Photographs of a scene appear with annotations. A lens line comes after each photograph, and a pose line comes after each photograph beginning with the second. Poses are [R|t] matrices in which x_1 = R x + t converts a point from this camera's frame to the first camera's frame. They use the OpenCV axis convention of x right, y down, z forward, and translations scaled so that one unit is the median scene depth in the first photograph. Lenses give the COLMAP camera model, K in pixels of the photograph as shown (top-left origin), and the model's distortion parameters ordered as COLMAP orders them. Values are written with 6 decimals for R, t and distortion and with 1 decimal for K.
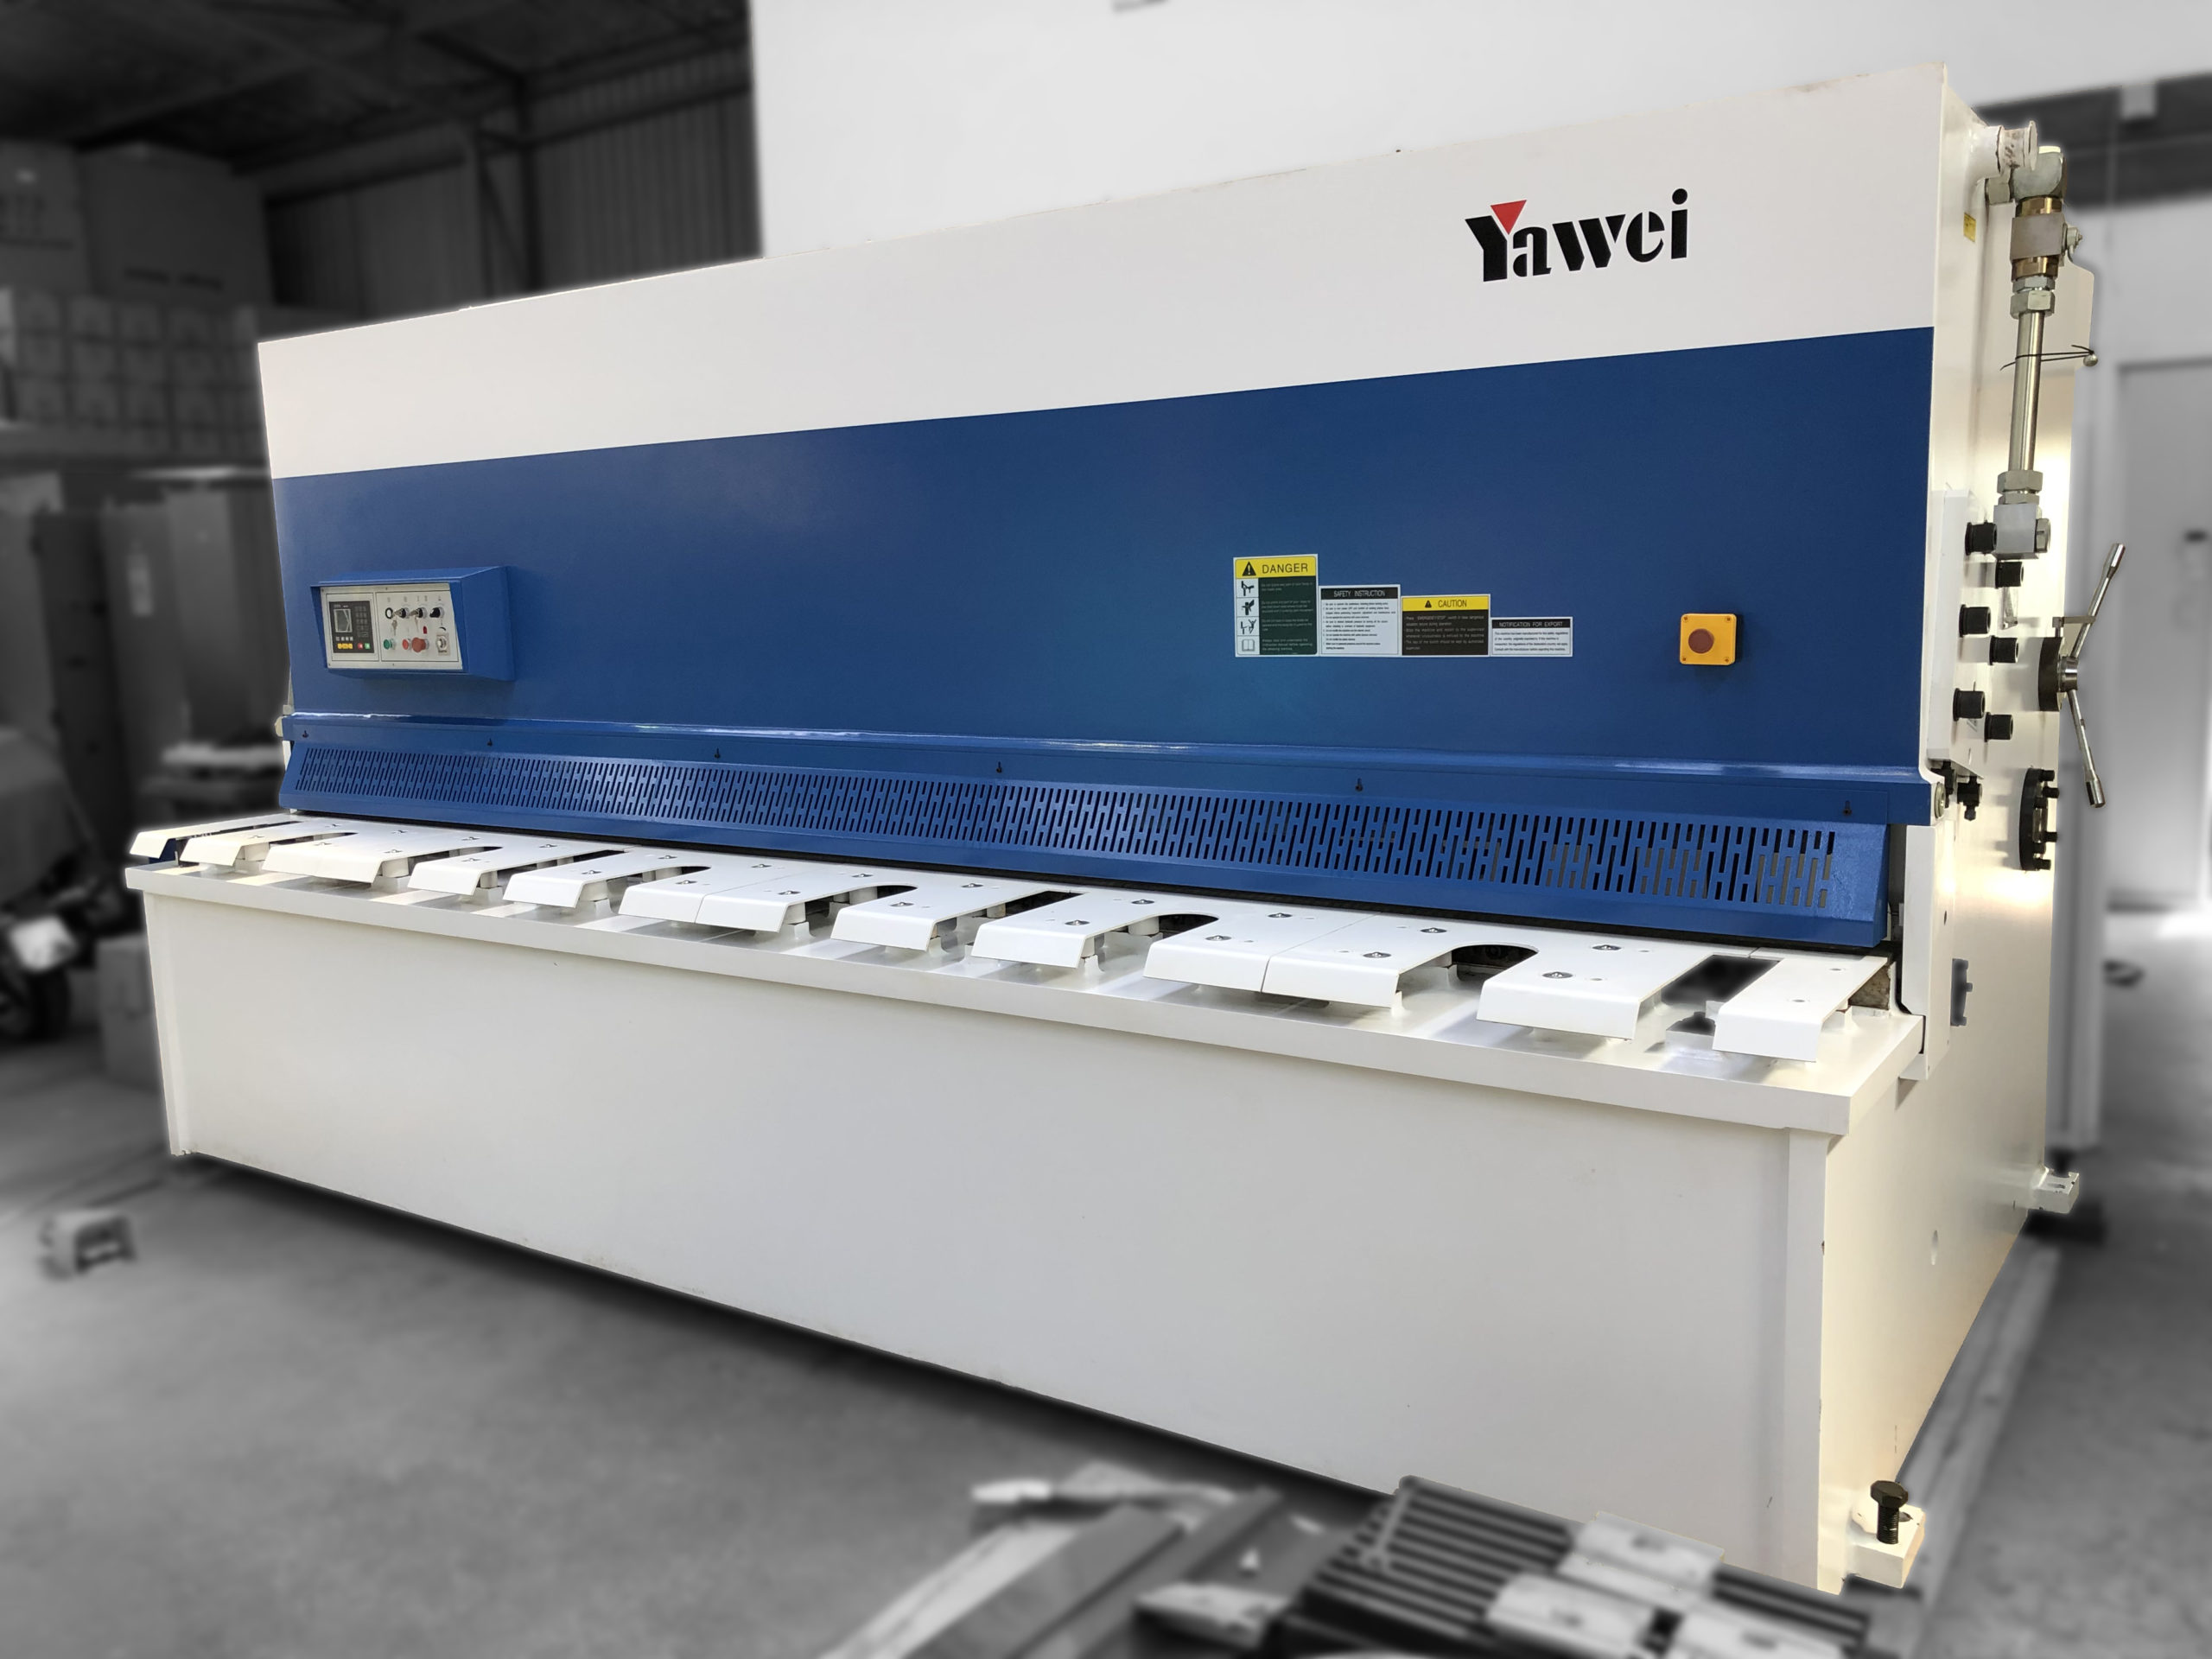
lens RADIAL K [[1819.4, 0, 1108.0], [0, 1819.4, 831.6], [0, 0, 1]] dist [0.045315, -0.026420]
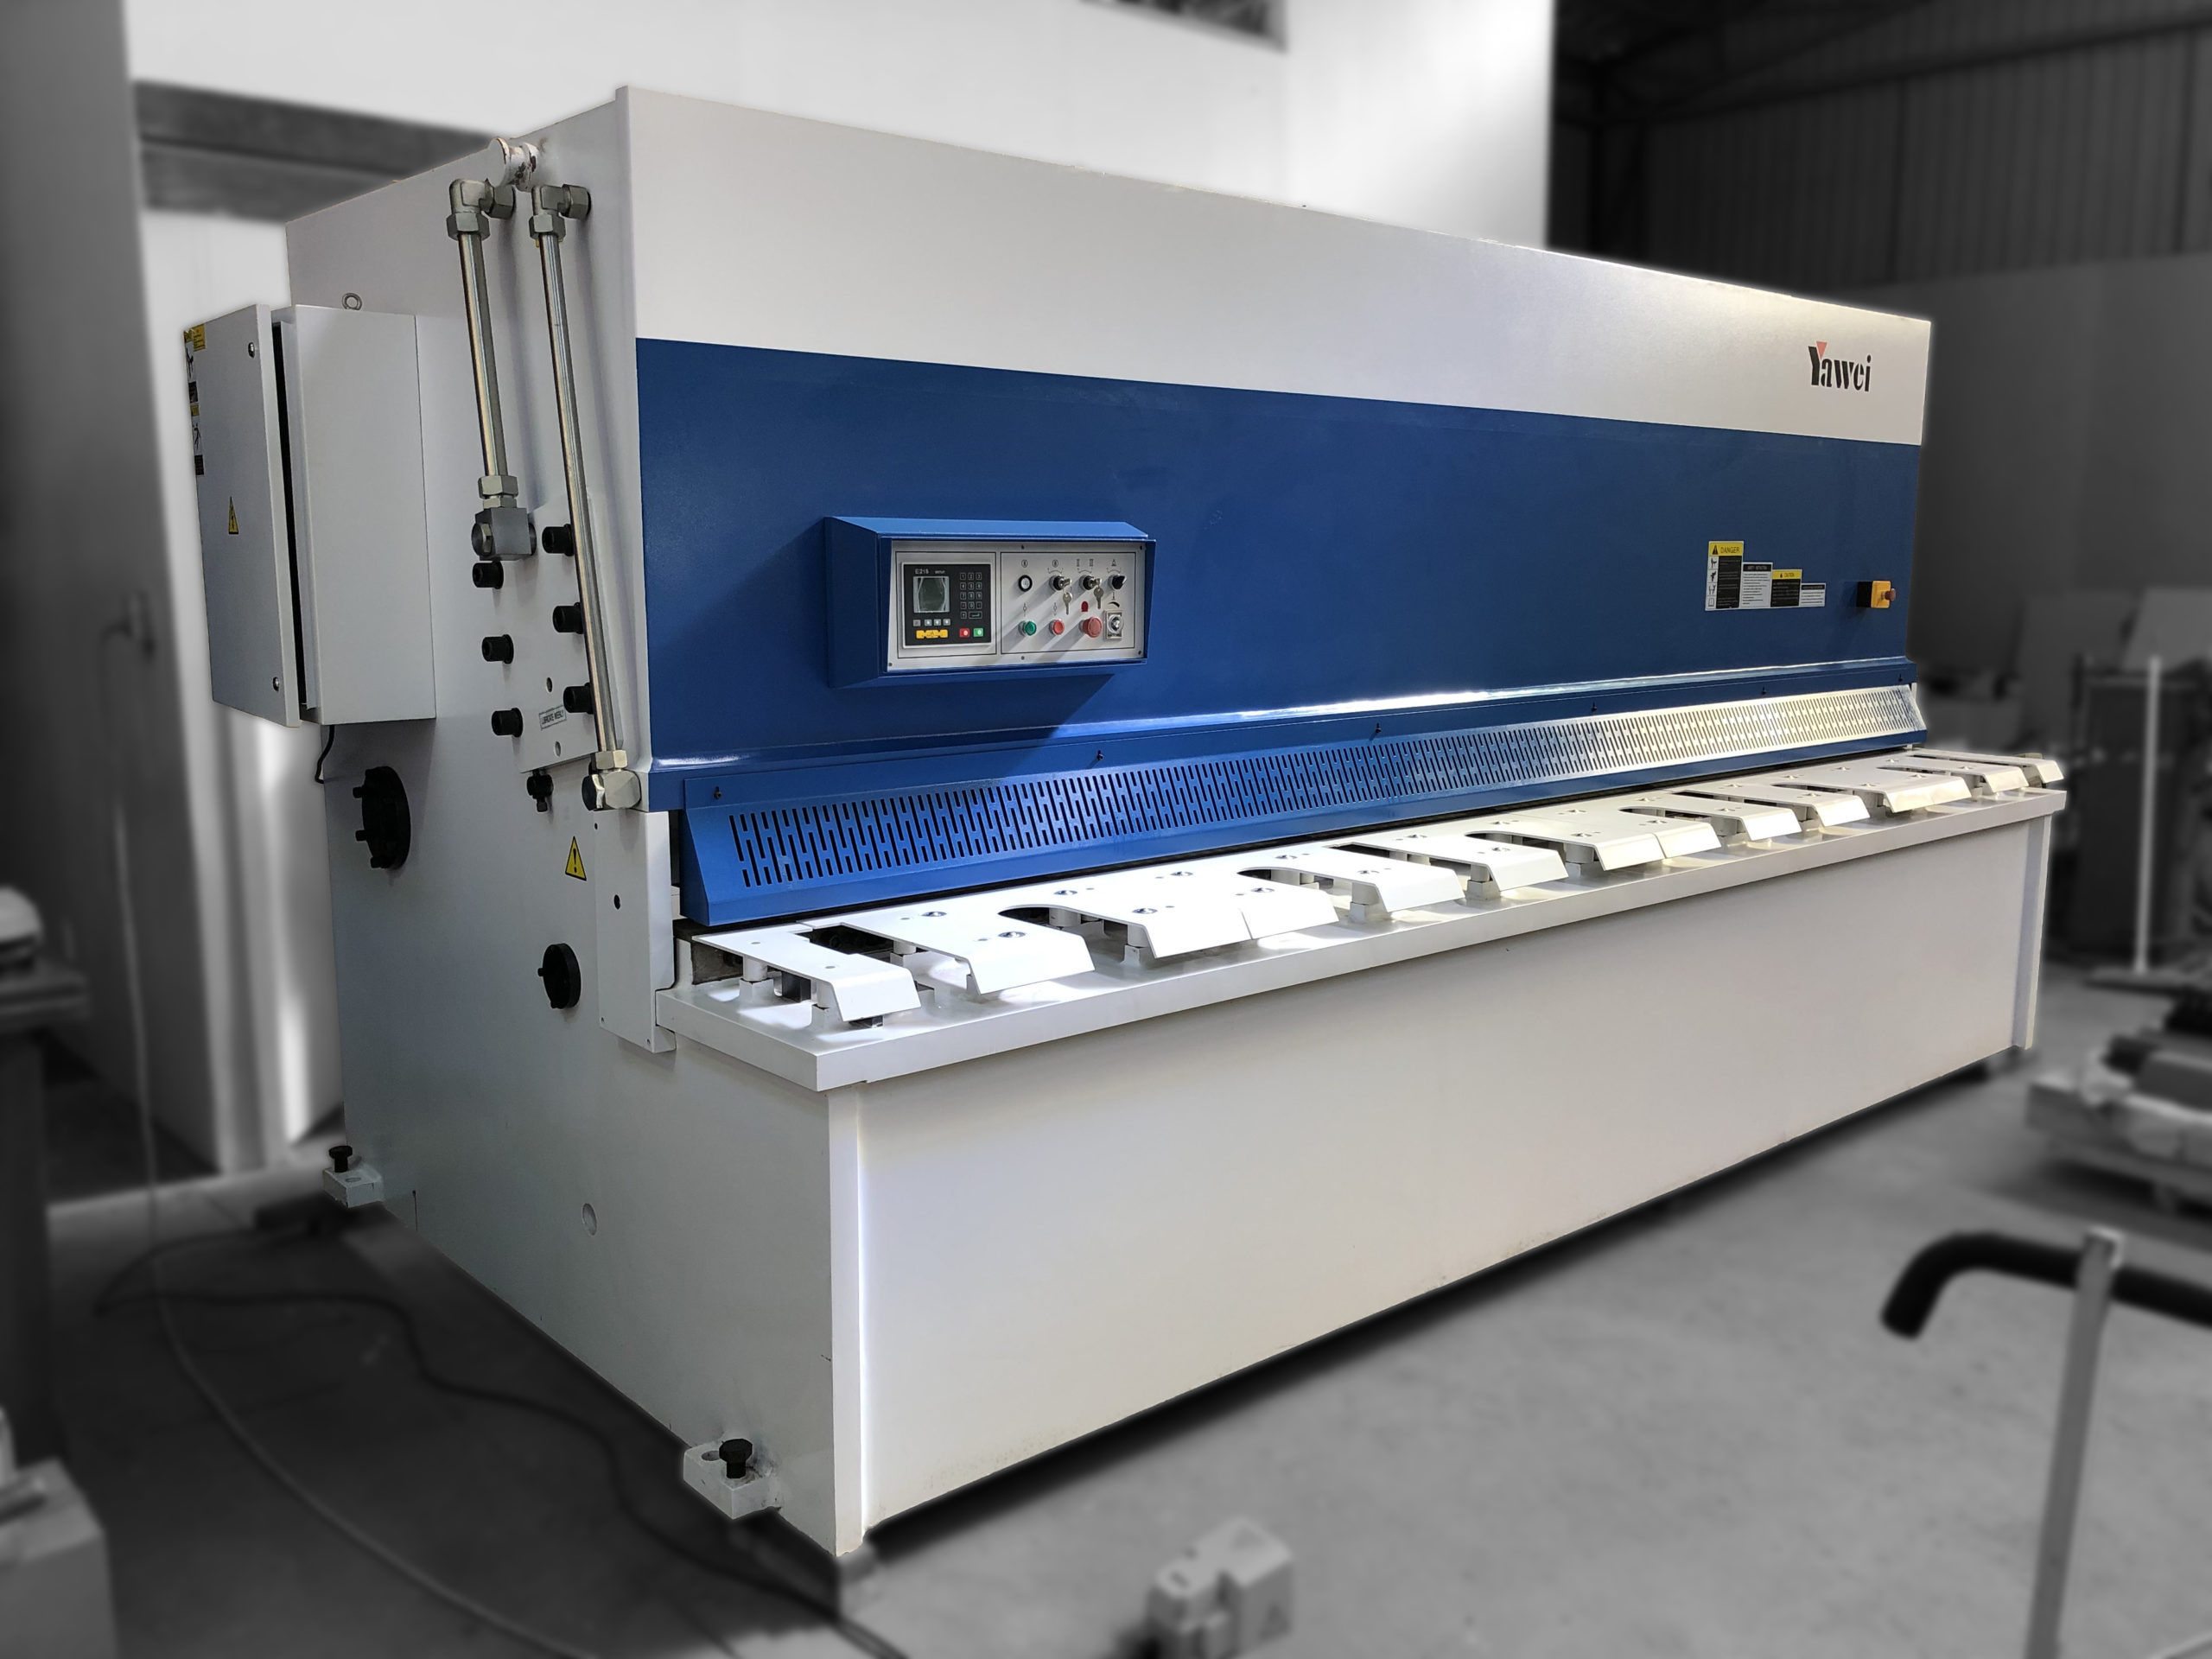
lens RADIAL K [[1819.4, 0, 1110.6], [0, 1819.4, 832.9], [0, 0, 1]] dist [0.045315, -0.026420]
pose [[0.228549, -0.115540, 0.966652, -1.476066], [0.137269, 0.986837, 0.085498, -0.112470], [-0.963806, 0.113151, 0.241401, 1.138834]]
